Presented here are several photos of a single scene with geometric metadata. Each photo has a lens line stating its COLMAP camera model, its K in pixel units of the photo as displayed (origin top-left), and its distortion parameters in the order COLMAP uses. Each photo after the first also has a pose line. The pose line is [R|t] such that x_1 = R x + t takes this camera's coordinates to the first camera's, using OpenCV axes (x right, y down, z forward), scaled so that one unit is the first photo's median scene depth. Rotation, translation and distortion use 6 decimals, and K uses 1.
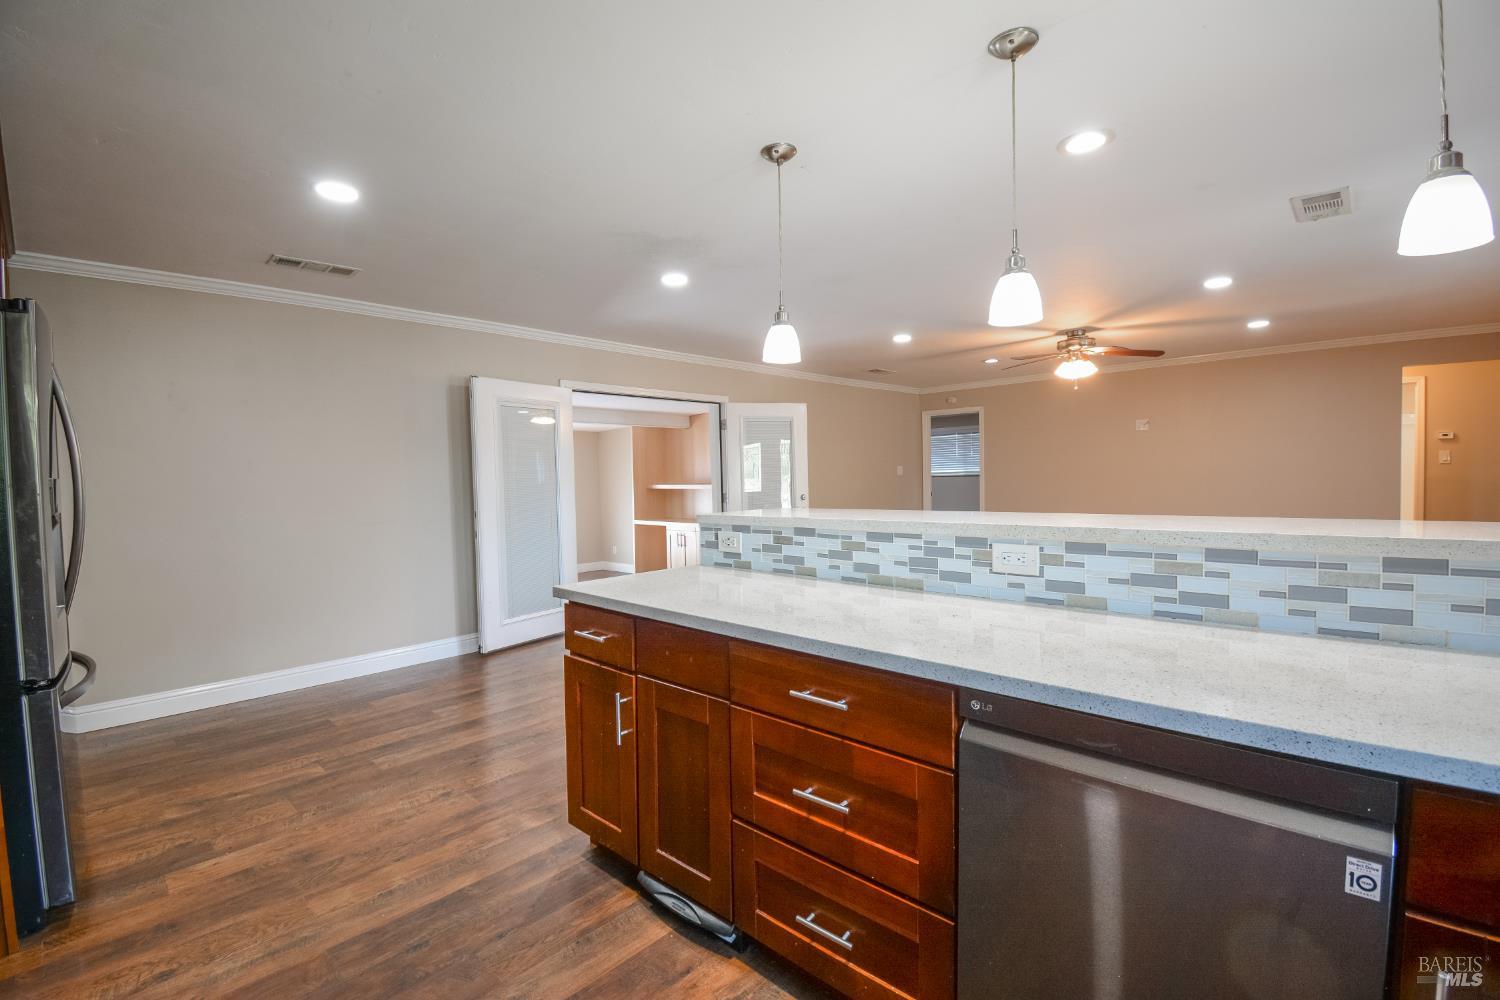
lens RADIAL K [[662.0, 0, 751.0], [0, 662.0, 499.9], [0, 0, 1]] dist [0.017778, -0.023887]
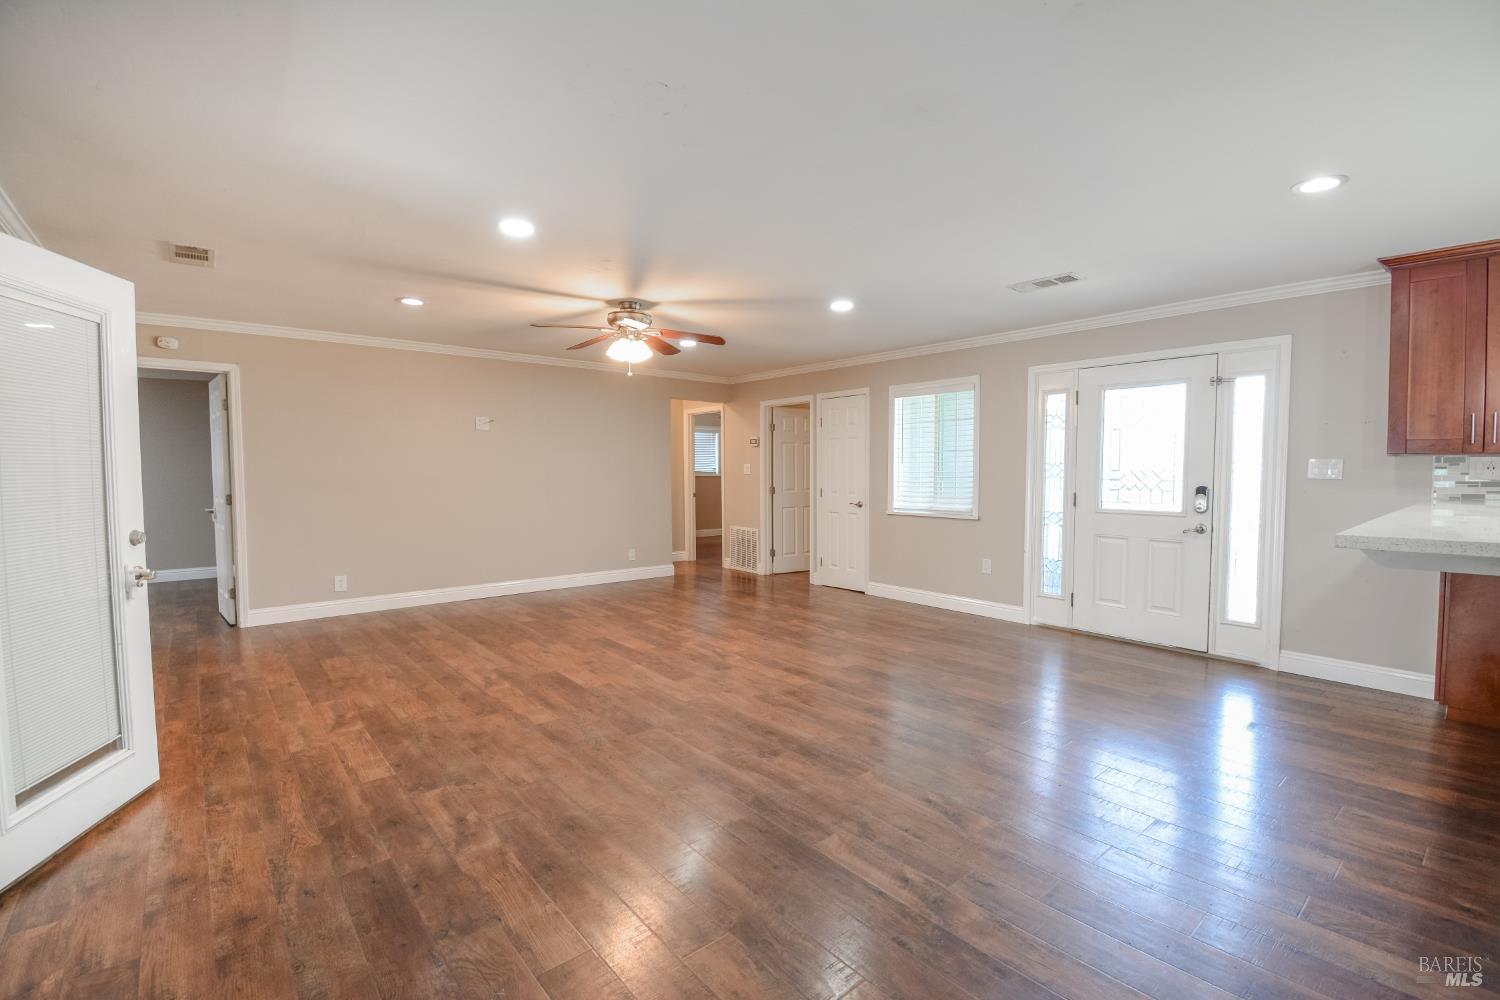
lens RADIAL K [[662.0, 0, 751.0], [0, 662.0, 499.9], [0, 0, 1]] dist [0.017778, -0.023887]
pose [[0.113920, -0.021947, 0.993248, -0.632633], [0.036696, 0.999167, 0.017869, -0.050966], [-0.992812, 0.034412, 0.114630, 1.626659]]
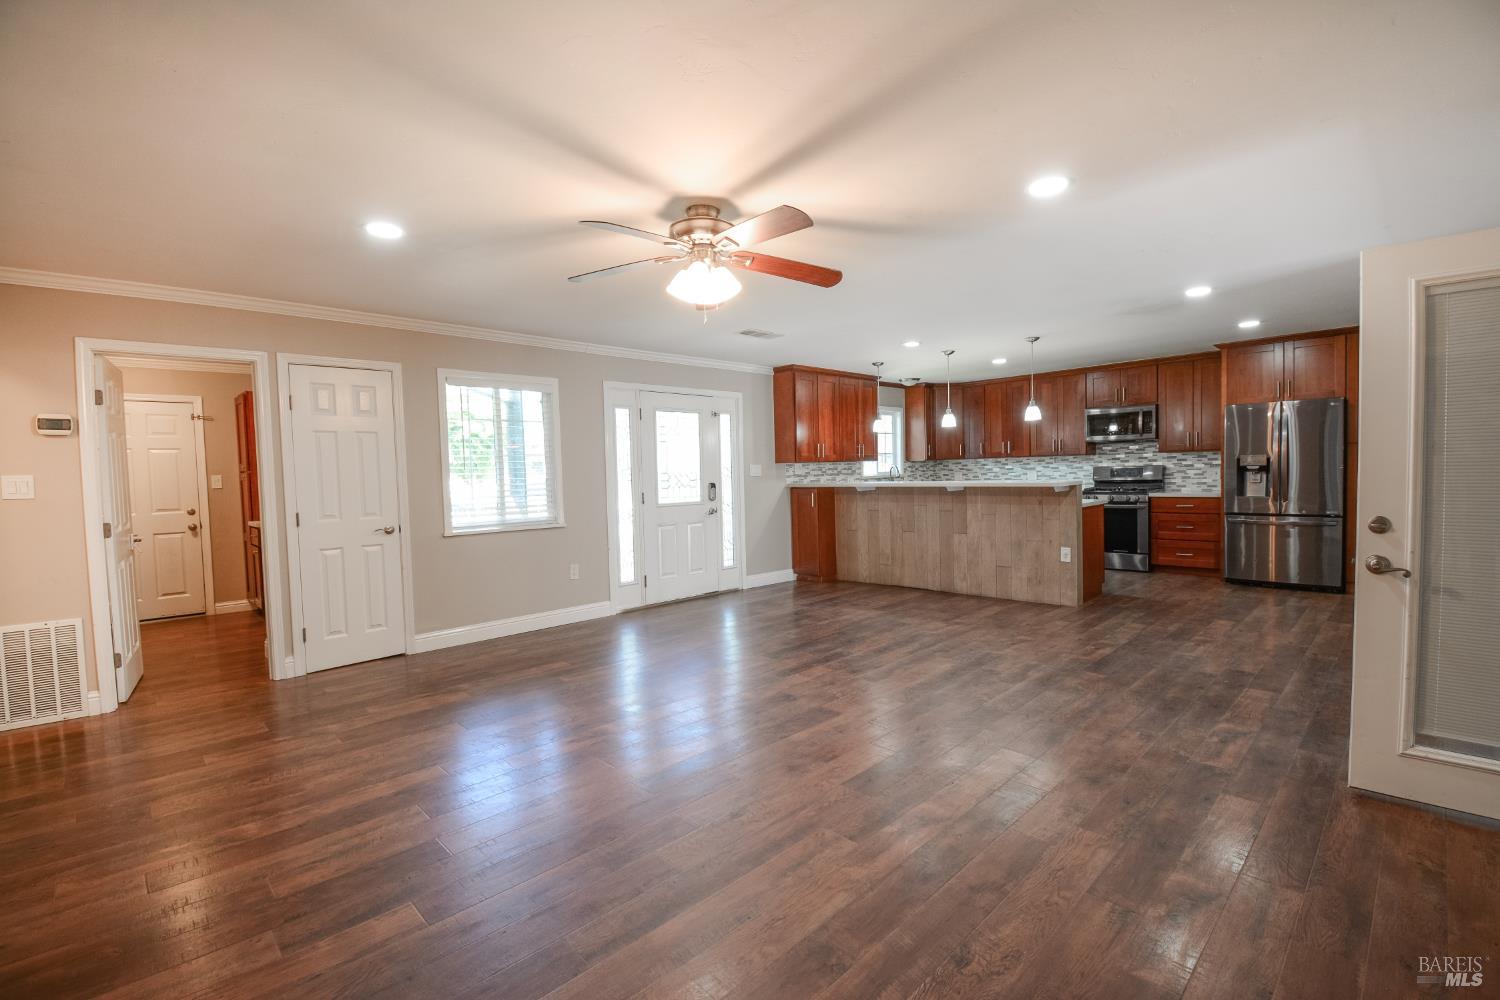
lens RADIAL K [[662.0, 0, 751.0], [0, 662.0, 499.9], [0, 0, 1]] dist [0.017778, -0.023887]
pose [[-0.998004, 0.046020, 0.043254, 0.928817], [0.049421, 0.995476, 0.081151, -0.148248], [-0.039324, 0.083126, -0.995763, 3.236959]]
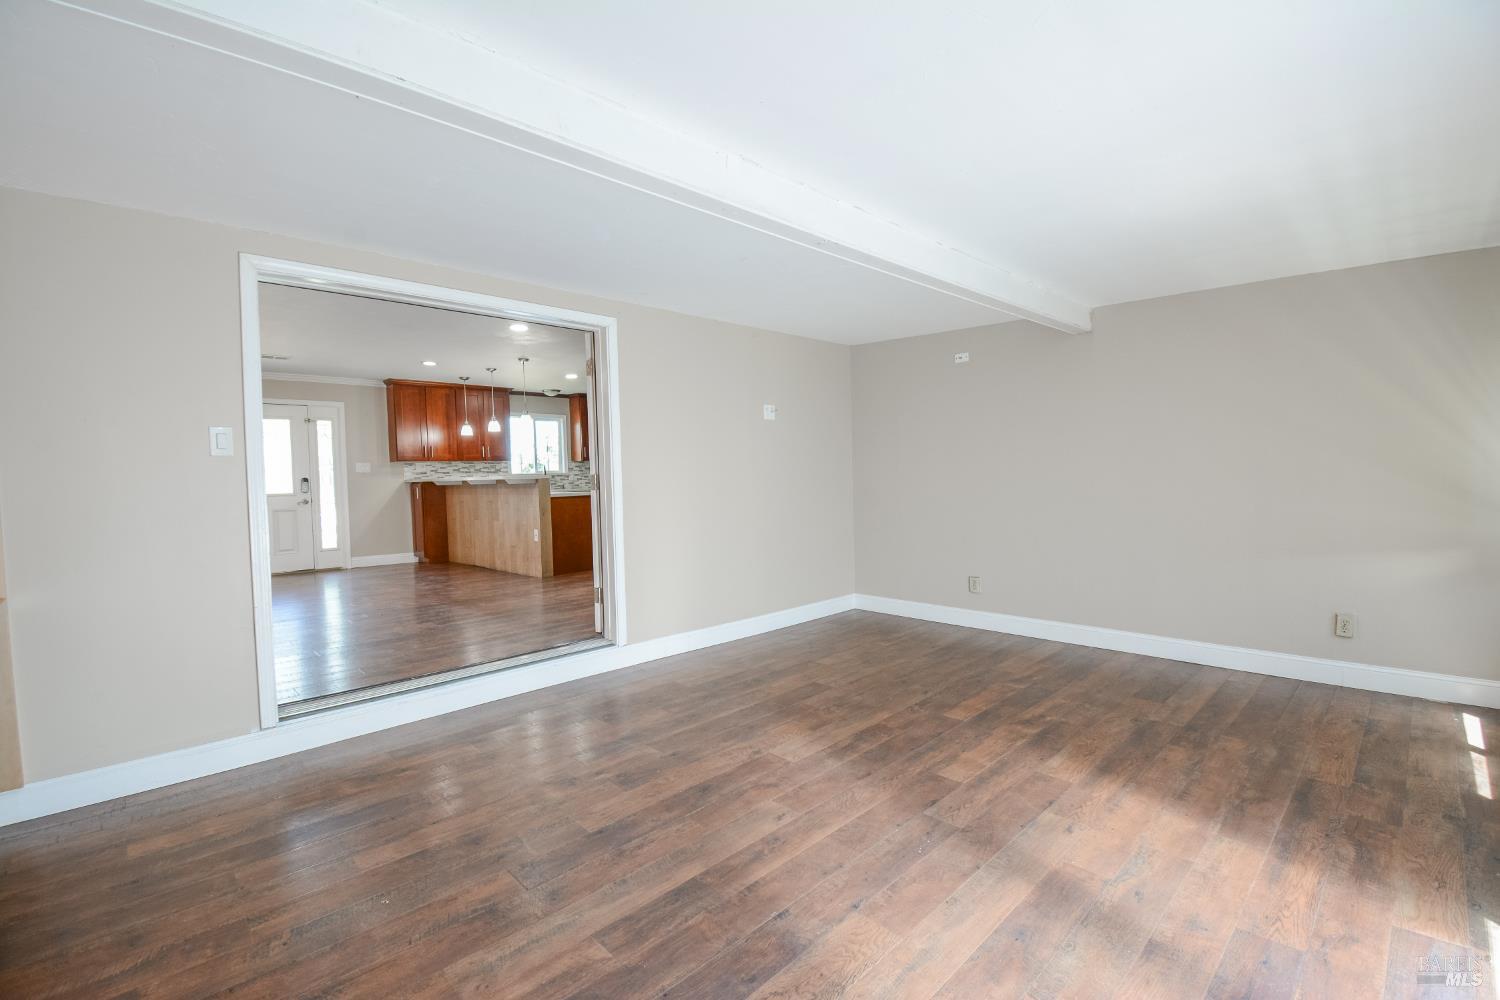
lens RADIAL K [[662.0, 0, 751.0], [0, 662.0, 499.9], [0, 0, 1]] dist [0.017778, -0.023887]
pose [[-0.998067, 0.044565, 0.043319, -1.004859], [0.047656, 0.996181, 0.073153, -0.037377], [-0.039893, 0.075076, -0.996380, 3.667425]]
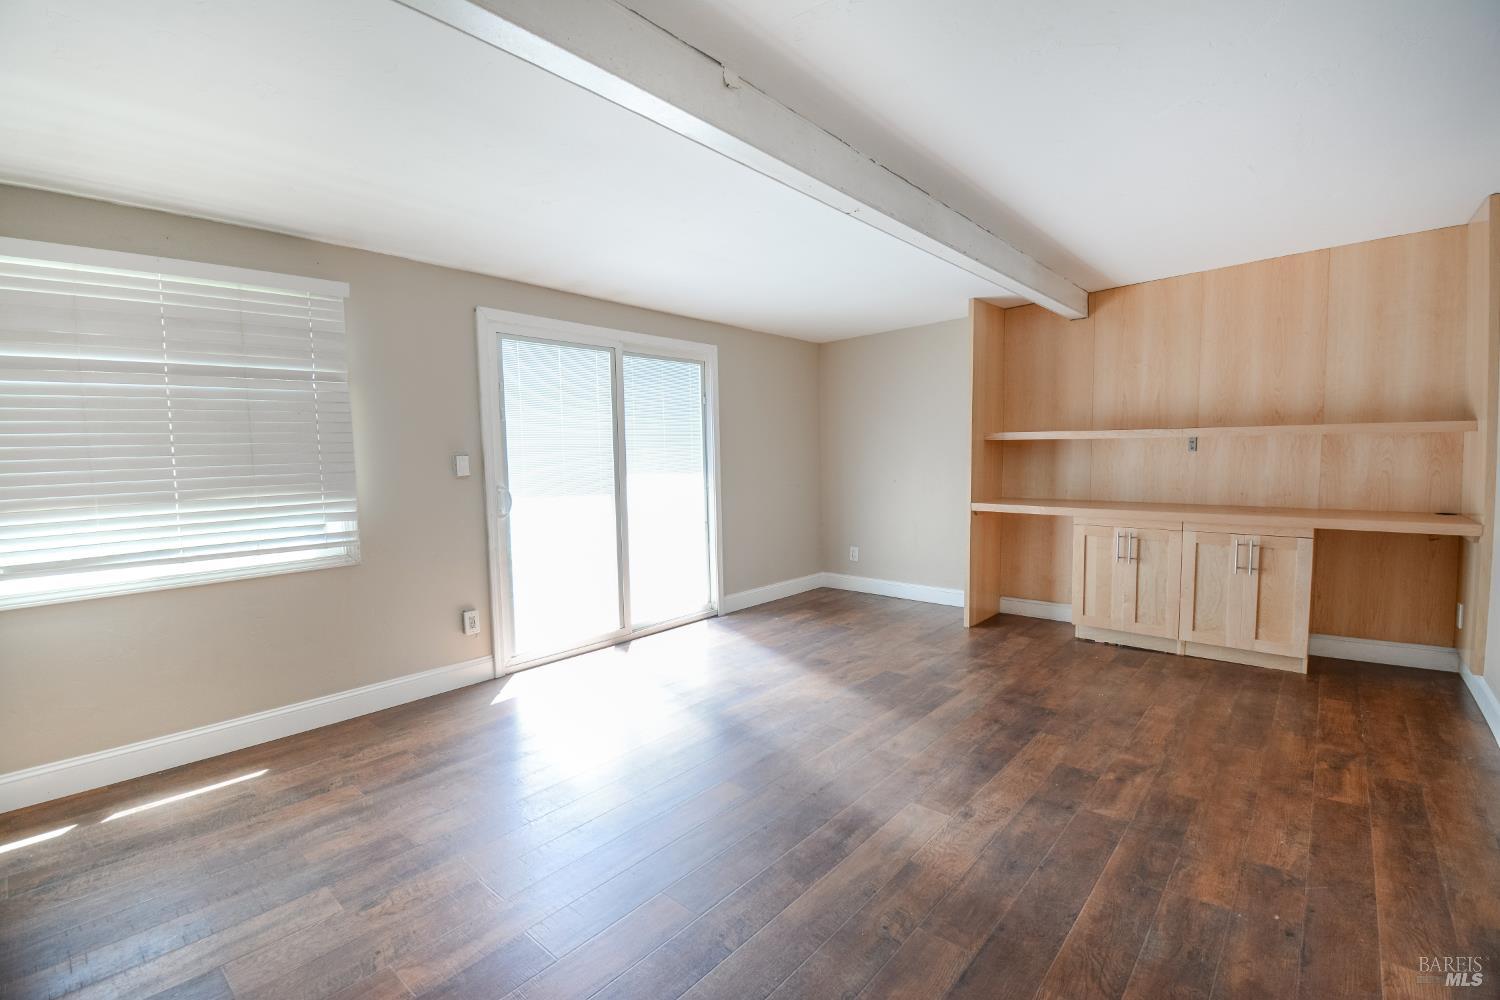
lens RADIAL K [[662.0, 0, 751.0], [0, 662.0, 499.9], [0, 0, 1]] dist [0.017778, -0.023887]
pose [[0.999037, 0.000814, 0.043870, -1.261835], [-0.002667, 0.999106, 0.042182, 0.025047], [-0.043796, -0.042258, 0.998146, 1.769472]]
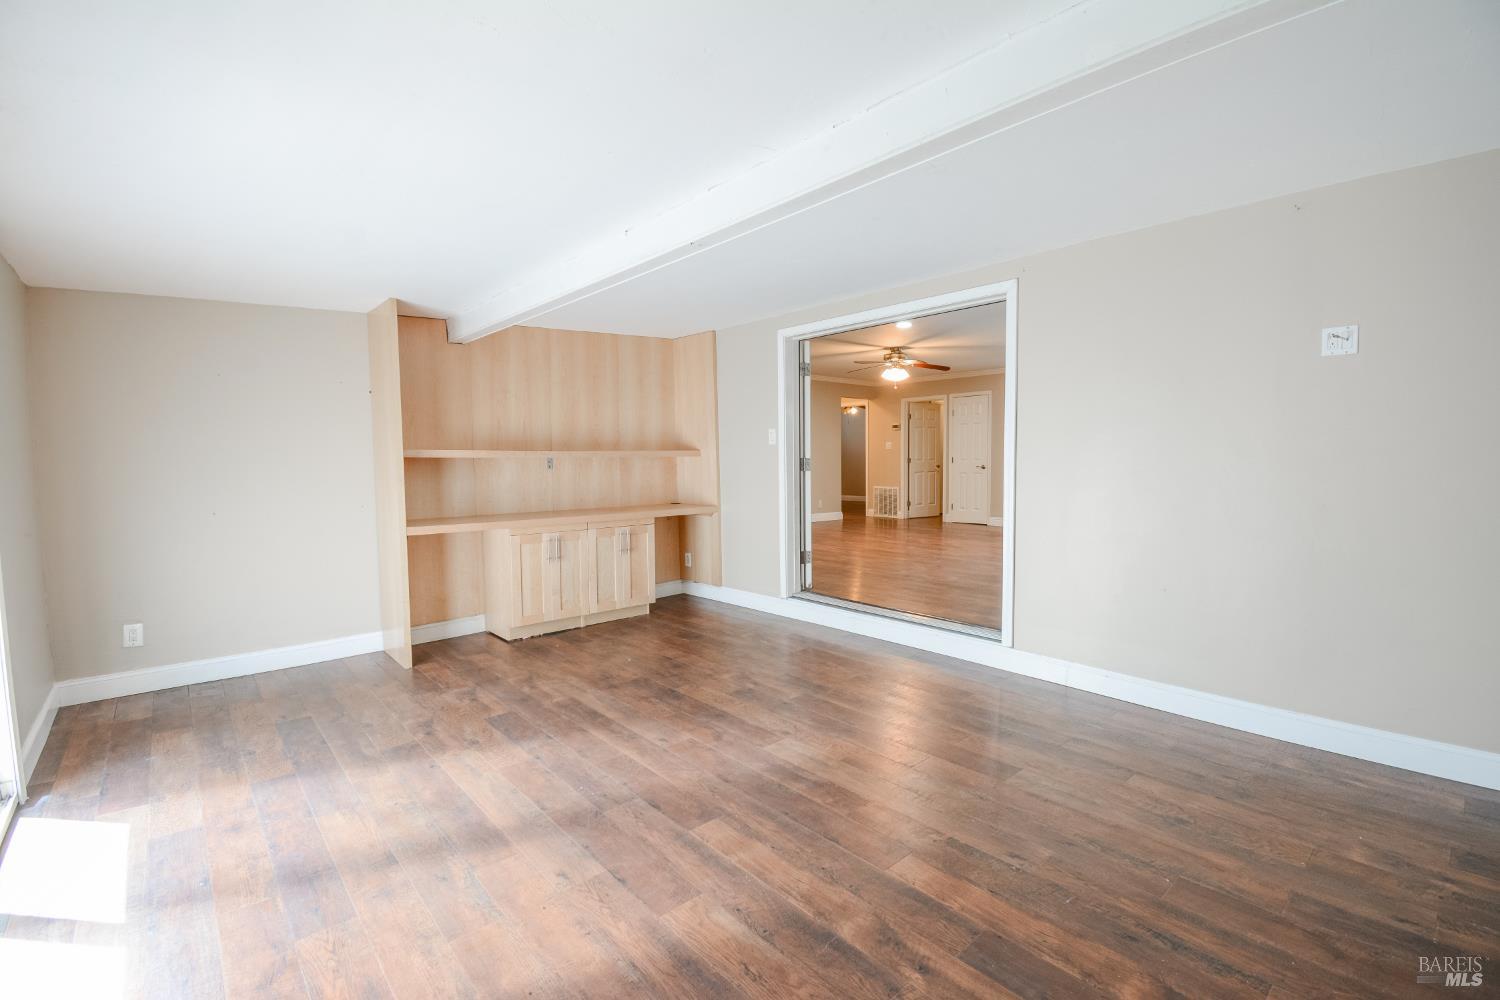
lens RADIAL K [[662.0, 0, 751.0], [0, 662.0, 499.9], [0, 0, 1]] dist [0.017778, -0.023887]
pose [[0.087767, -0.040417, 0.995321, -2.076818], [0.042938, 0.998401, 0.036755, 0.018511], [-0.995215, 0.039511, 0.089363, 2.534514]]
